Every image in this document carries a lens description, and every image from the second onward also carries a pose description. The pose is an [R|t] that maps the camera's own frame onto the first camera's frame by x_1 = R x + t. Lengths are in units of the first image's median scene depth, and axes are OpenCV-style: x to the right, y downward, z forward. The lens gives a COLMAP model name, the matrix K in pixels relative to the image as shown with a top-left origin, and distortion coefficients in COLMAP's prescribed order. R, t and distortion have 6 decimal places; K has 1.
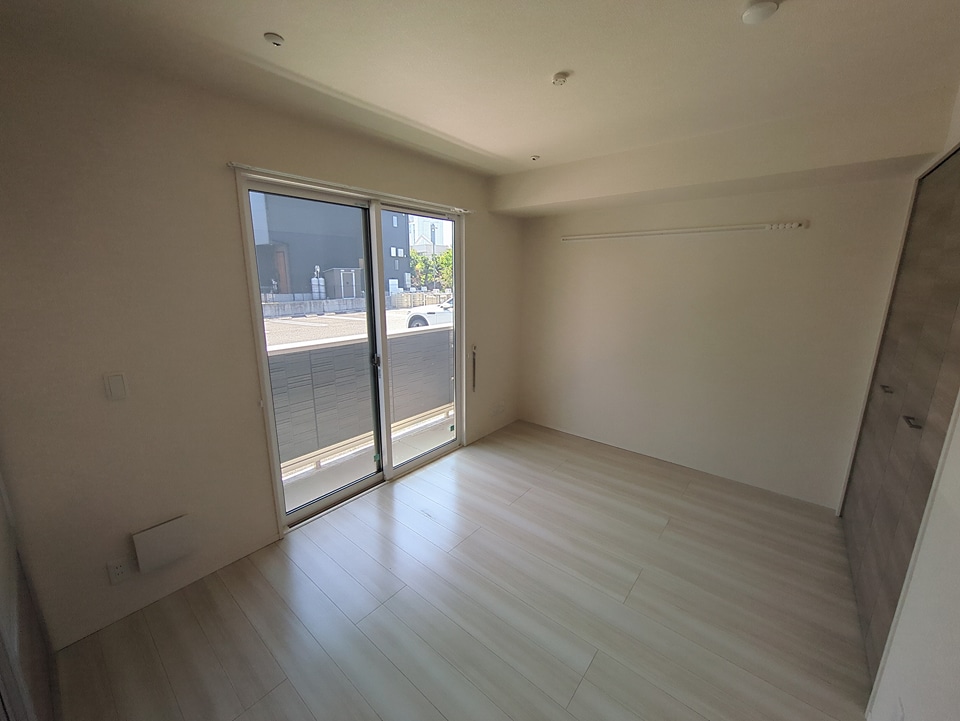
lens RADIAL K [[379.8, 0, 480.0], [0, 379.8, 360.5], [0, 0, 1]] dist [0.000818, -0.000173]
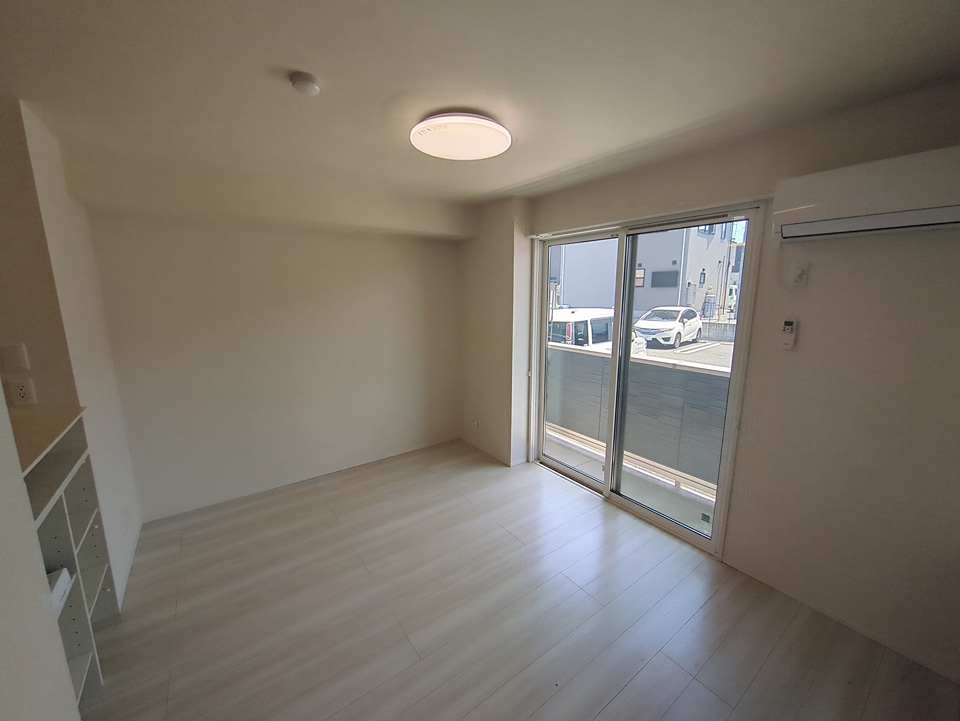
lens RADIAL K [[379.8, 0, 480.0], [0, 379.8, 360.5], [0, 0, 1]] dist [0.000818, -0.000173]
pose [[-0.240778, 0.173238, -0.954995, 0.109516], [-0.211159, 0.951024, 0.225756, -0.028087], [0.947332, 0.256013, -0.192405, 0.116007]]
